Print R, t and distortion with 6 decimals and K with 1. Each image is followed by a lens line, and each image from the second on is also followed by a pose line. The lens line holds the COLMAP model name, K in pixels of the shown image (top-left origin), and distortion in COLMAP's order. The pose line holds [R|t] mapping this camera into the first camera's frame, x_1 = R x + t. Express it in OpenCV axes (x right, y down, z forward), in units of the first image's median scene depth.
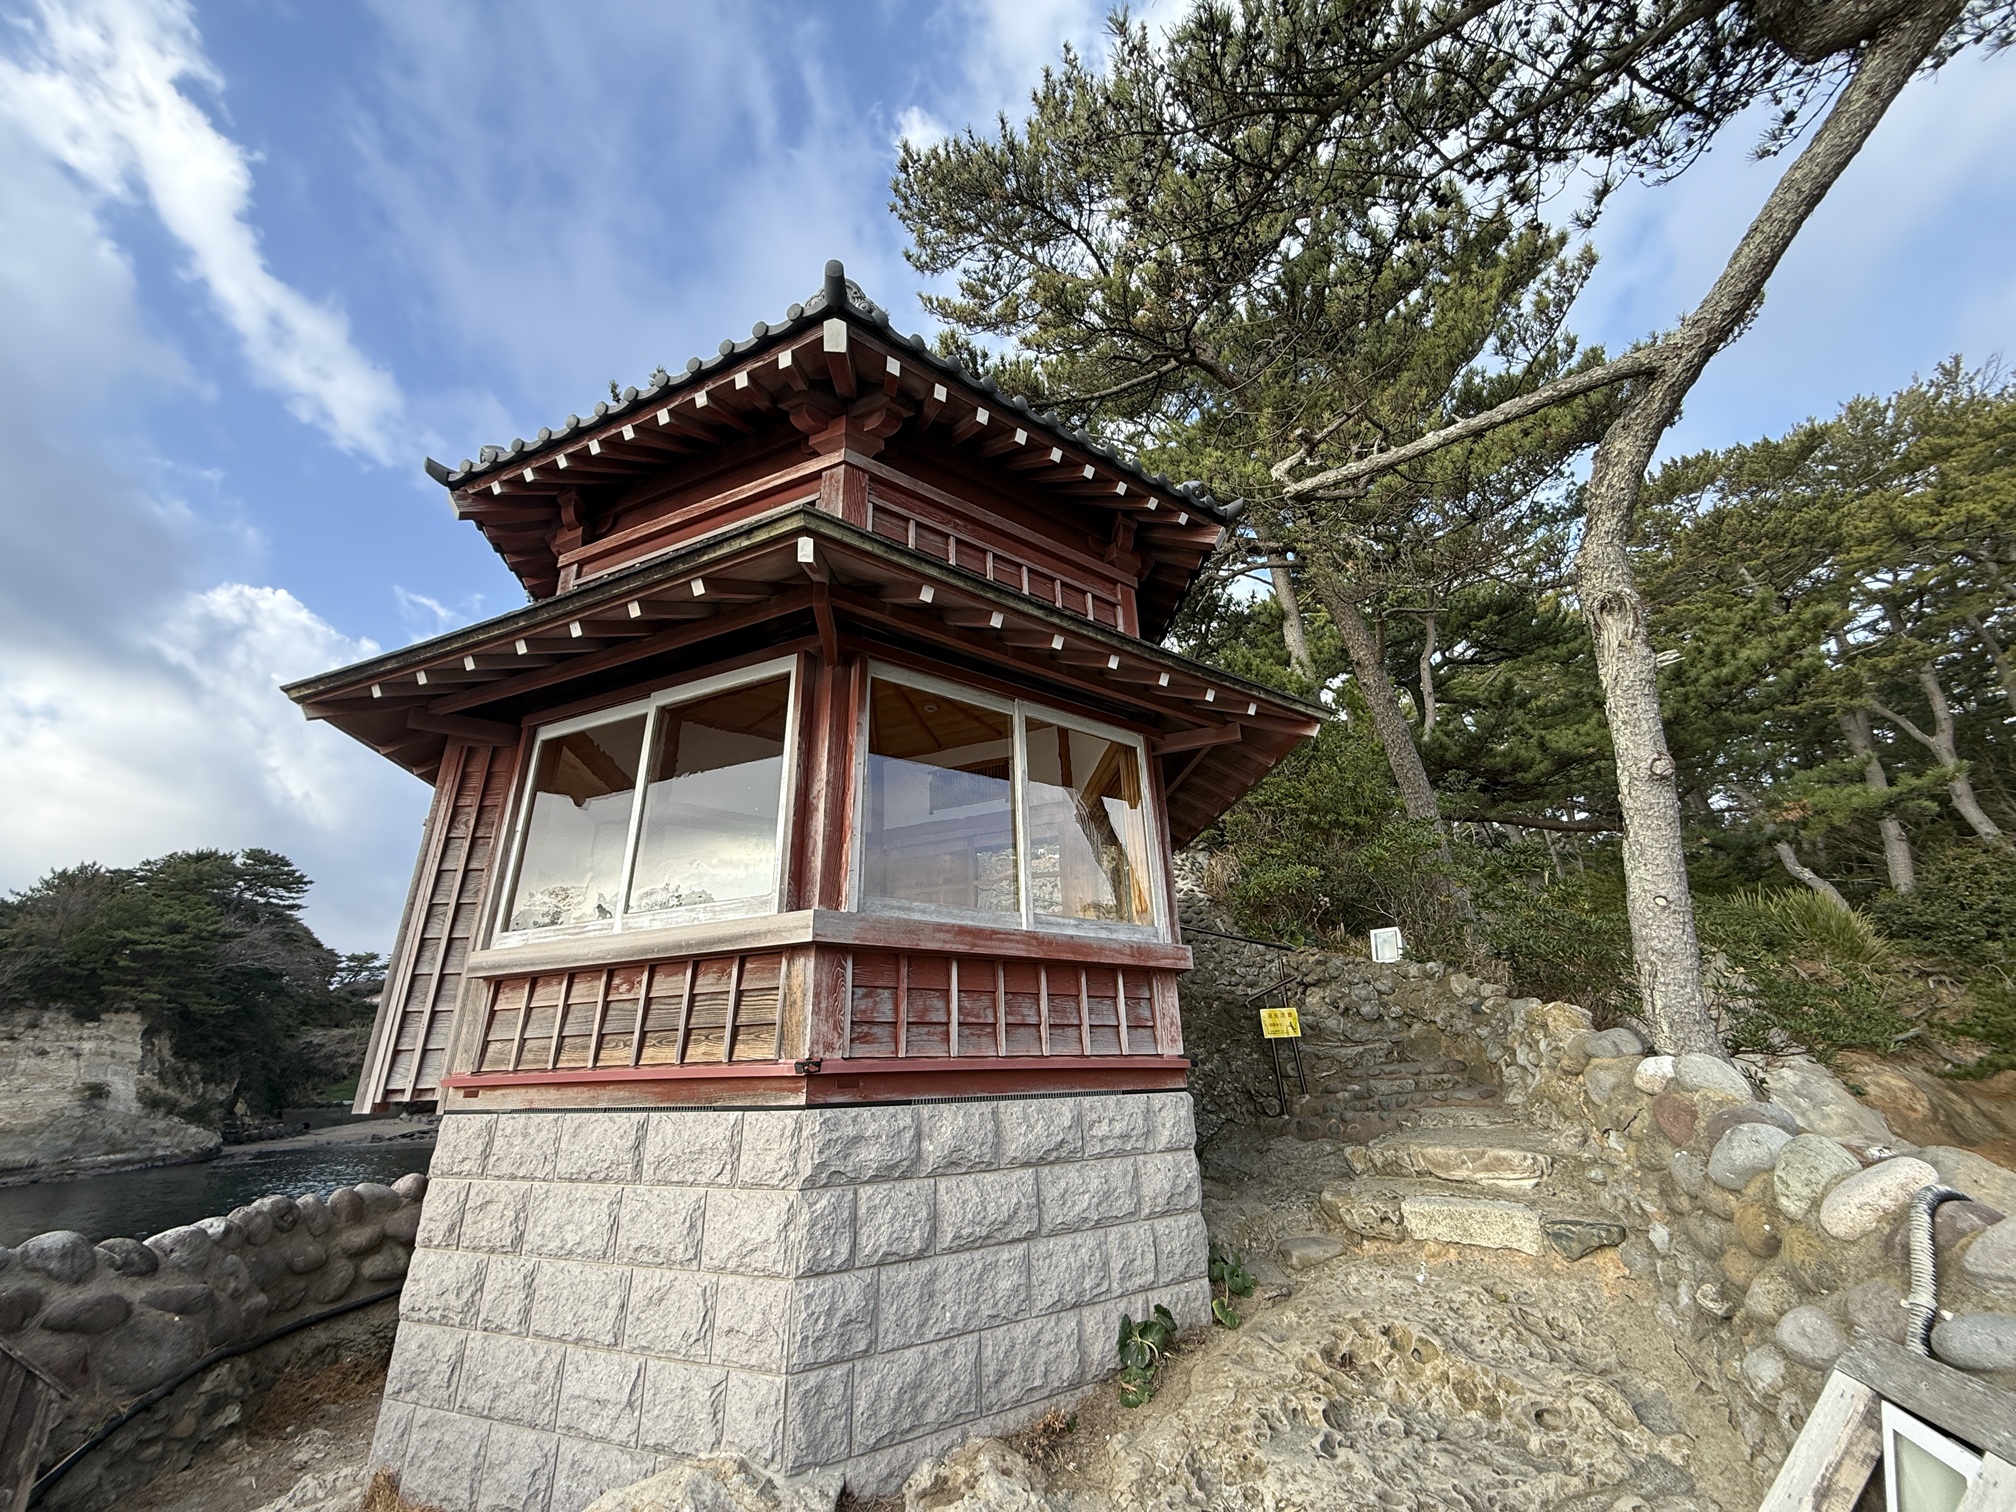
lens RADIAL K [[800.6, 0, 1005.2], [0, 800.6, 750.9], [0, 0, 1]] dist [-0.000237, -0.000314]
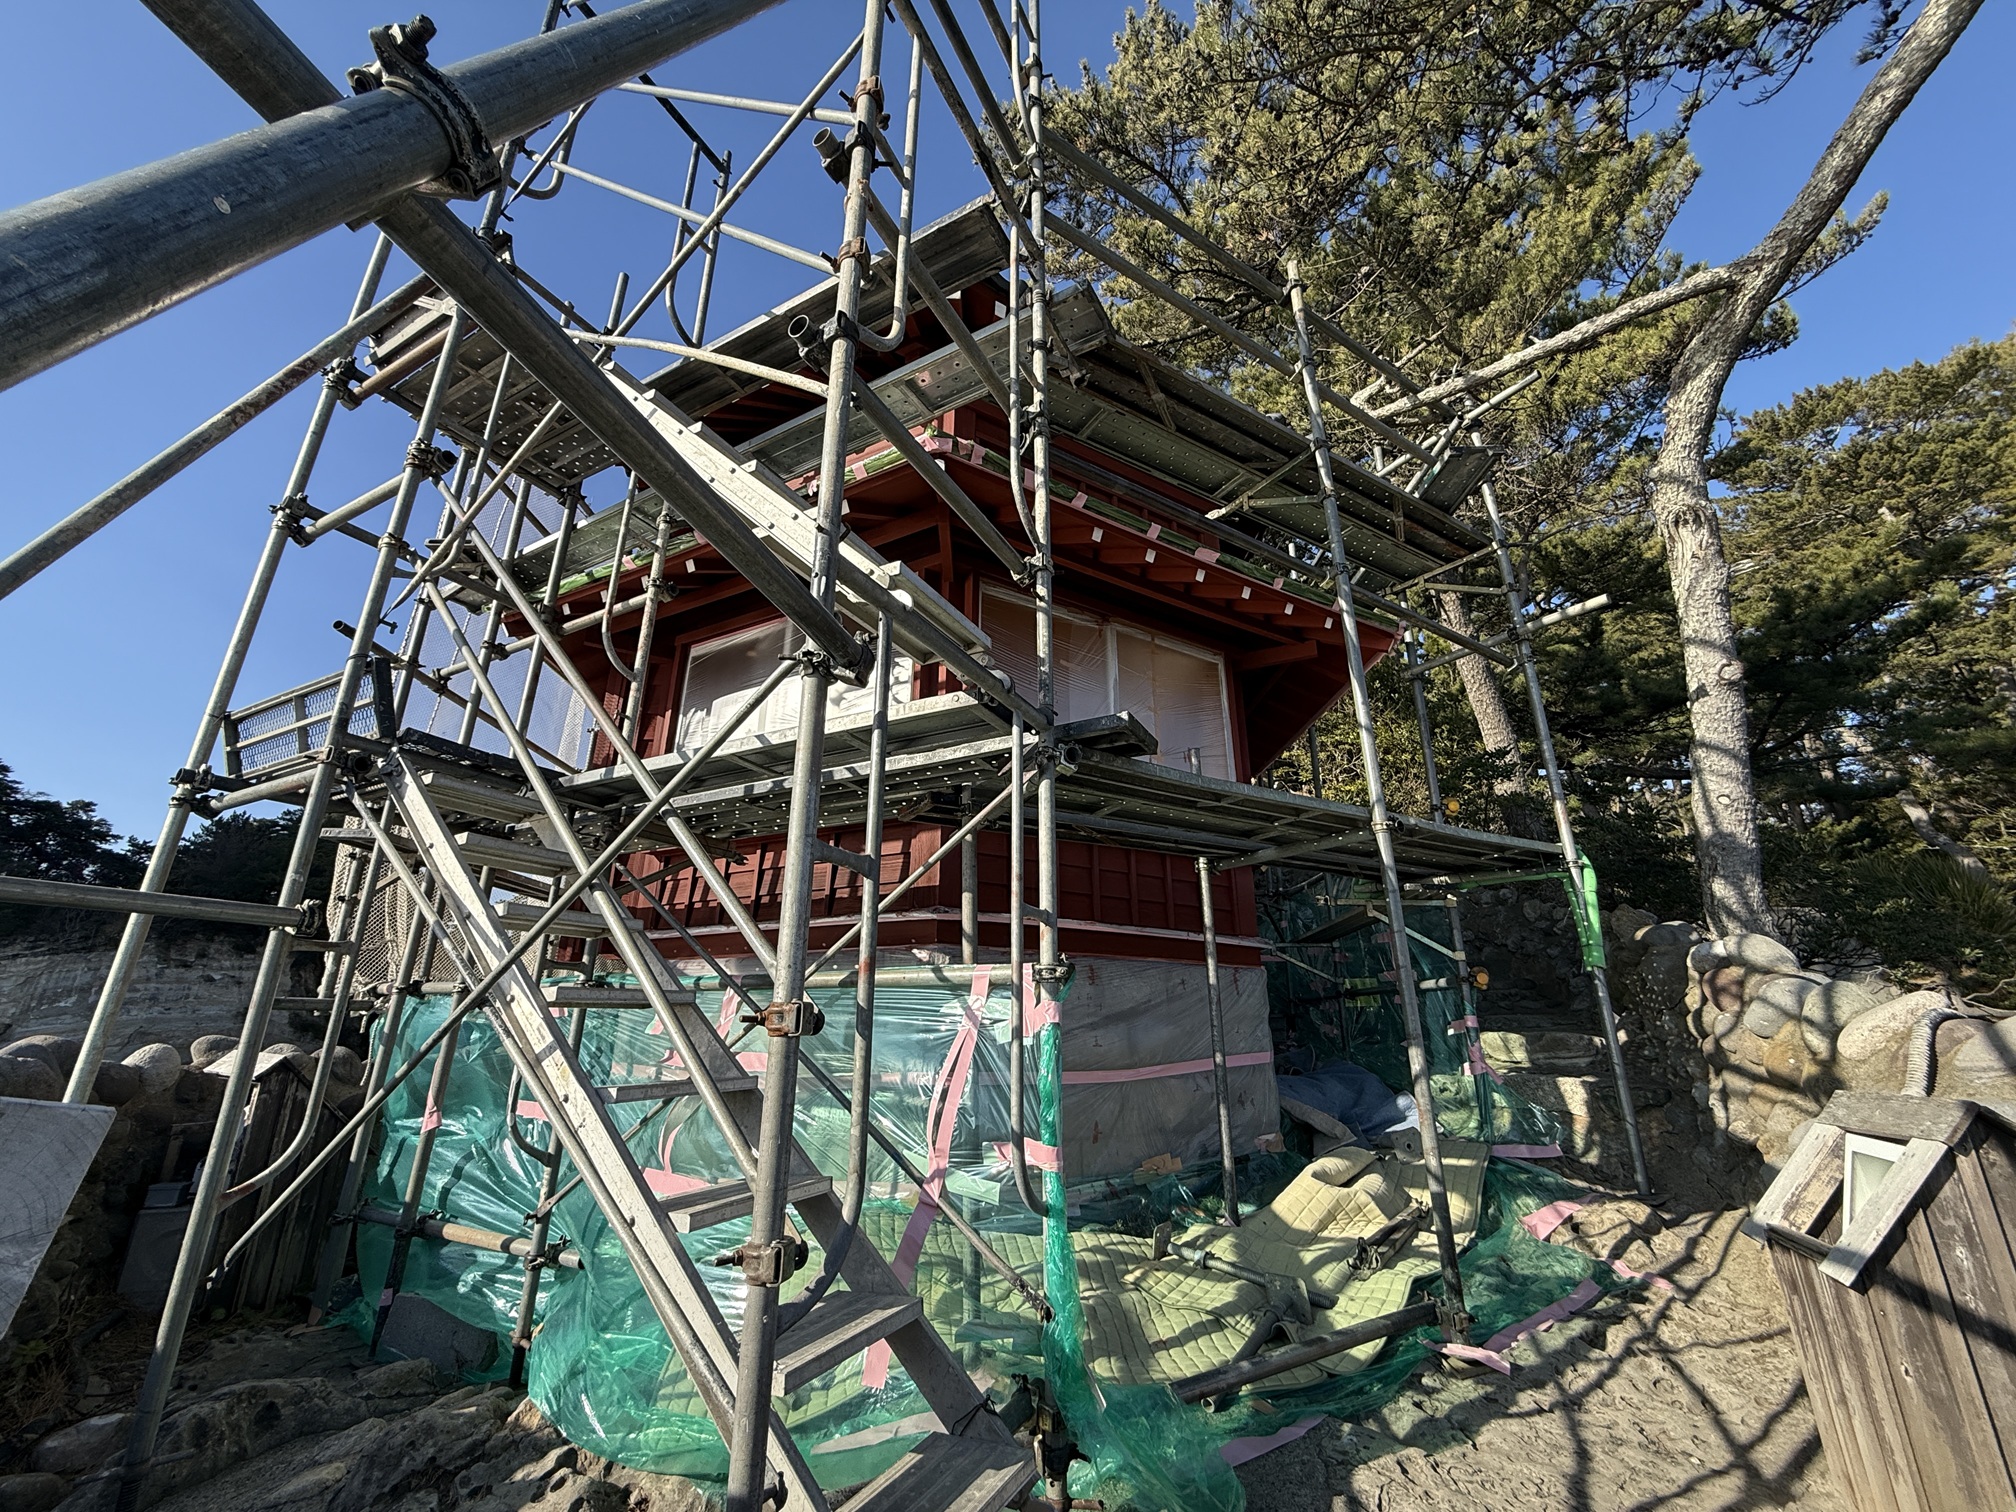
lens RADIAL K [[801.9, 0, 1001.8], [0, 801.9, 751.1], [0, 0, 1]] dist [-0.000675, 0.000185]
pose [[0.996156, 0.005524, -0.087428, -0.035964], [-0.001515, 0.998947, 0.045853, 0.074303], [0.087589, -0.045545, 0.995115, -0.129152]]
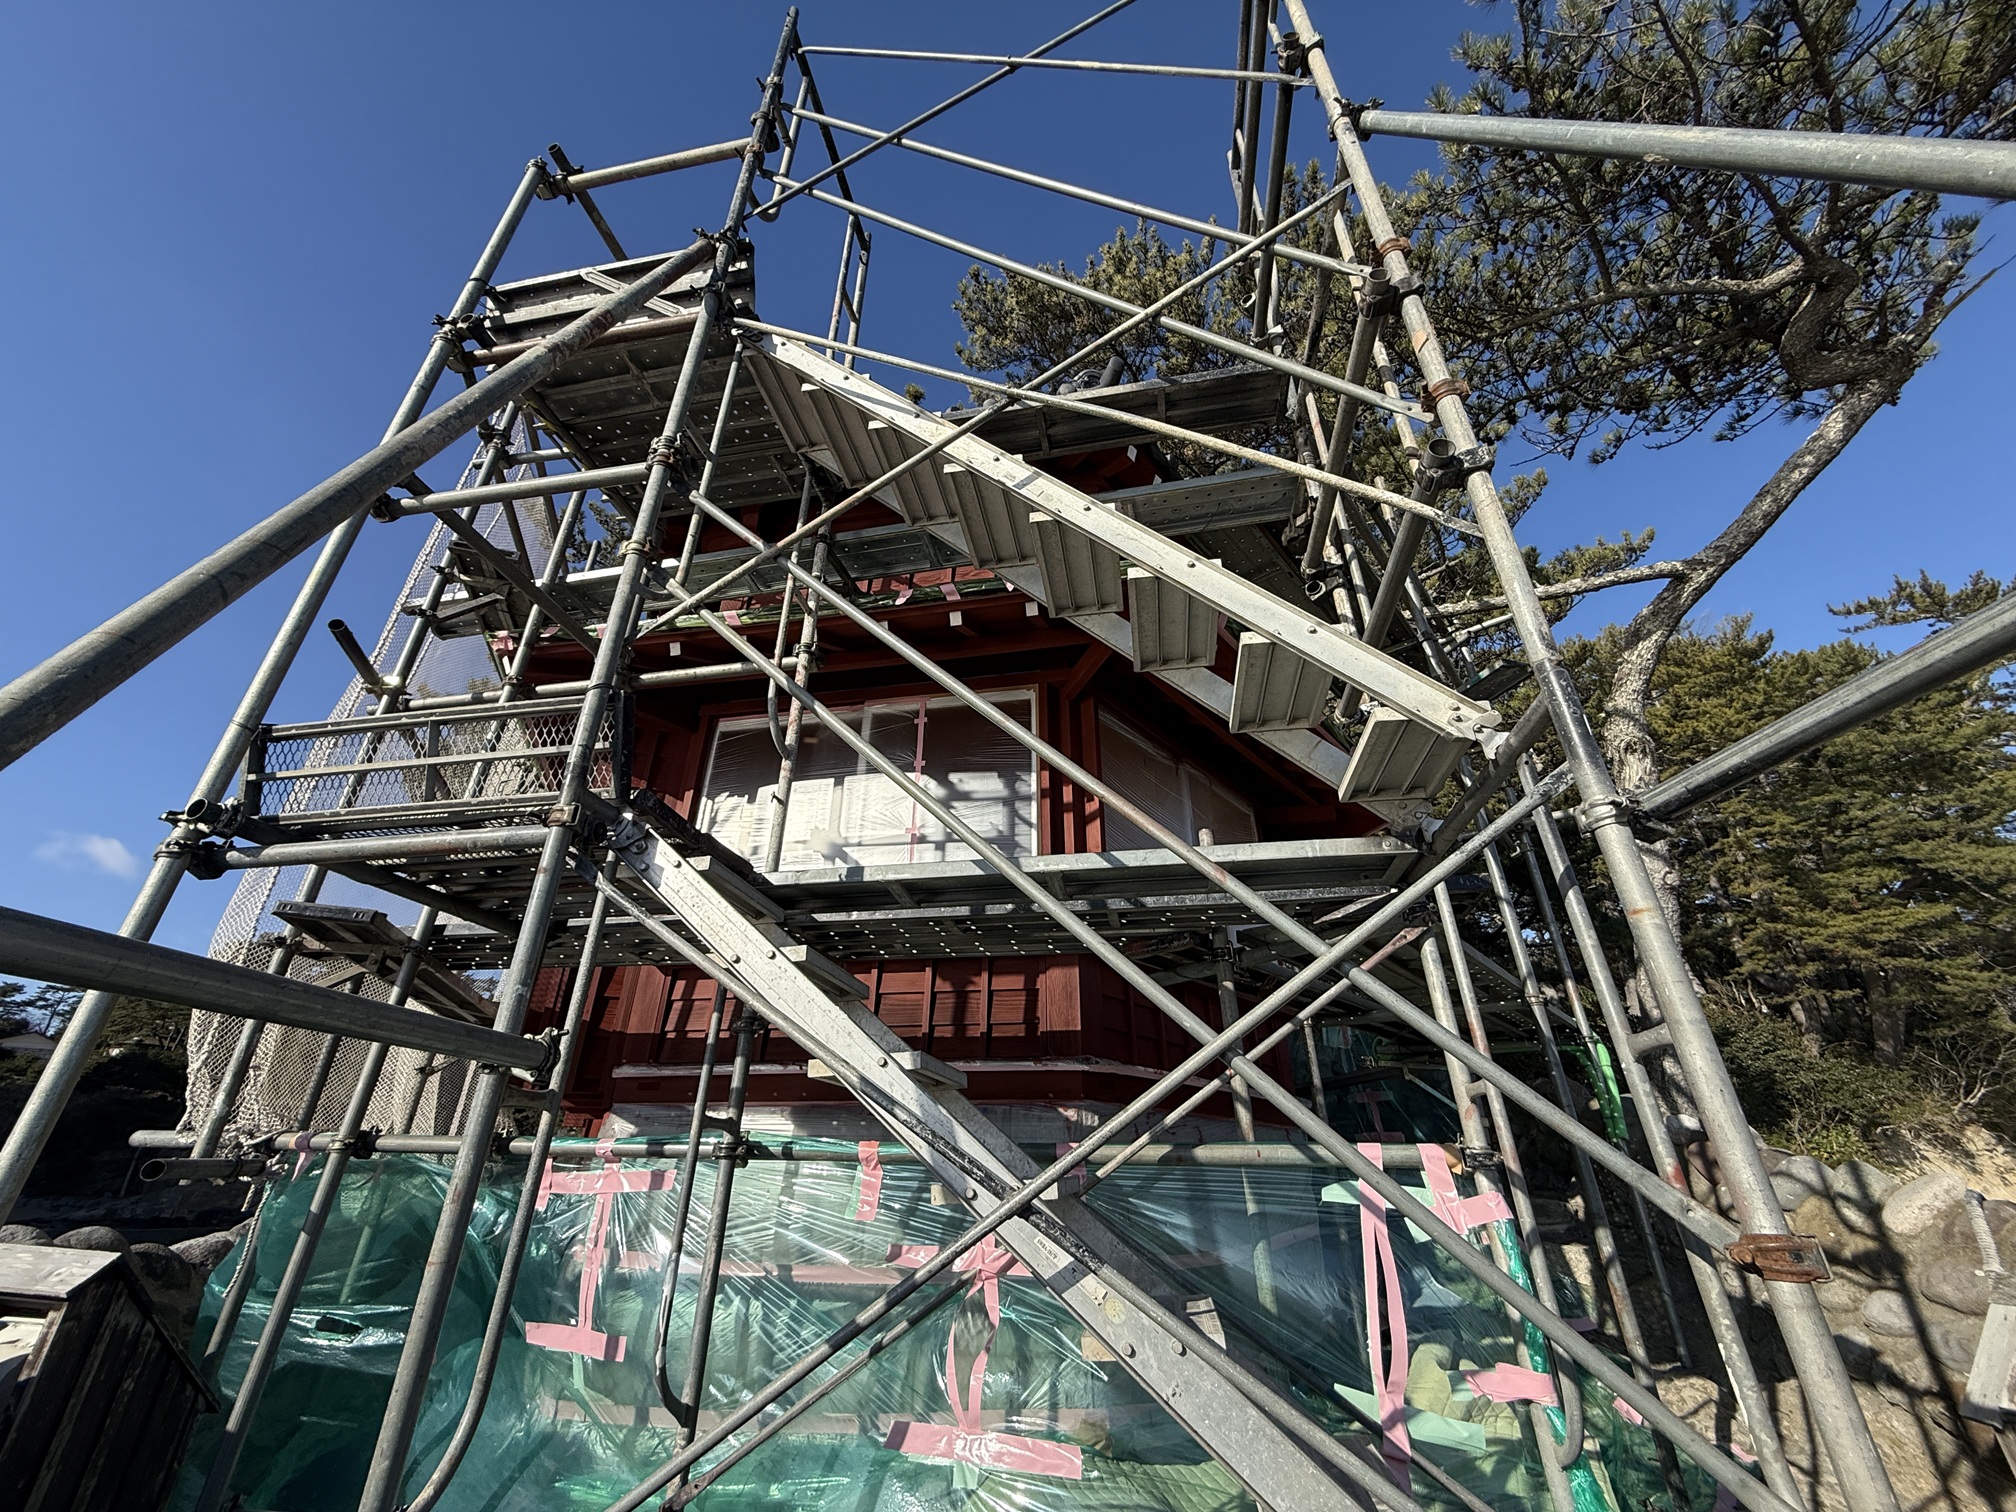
lens RADIAL K [[801.9, 0, 1001.8], [0, 801.9, 751.1], [0, 0, 1]] dist [-0.000675, 0.000185]
pose [[0.973336, 0.139185, 0.182329, -0.452378], [-0.118476, 0.985682, -0.119981, 0.095448], [-0.196418, 0.095180, 0.975890, -0.043189]]
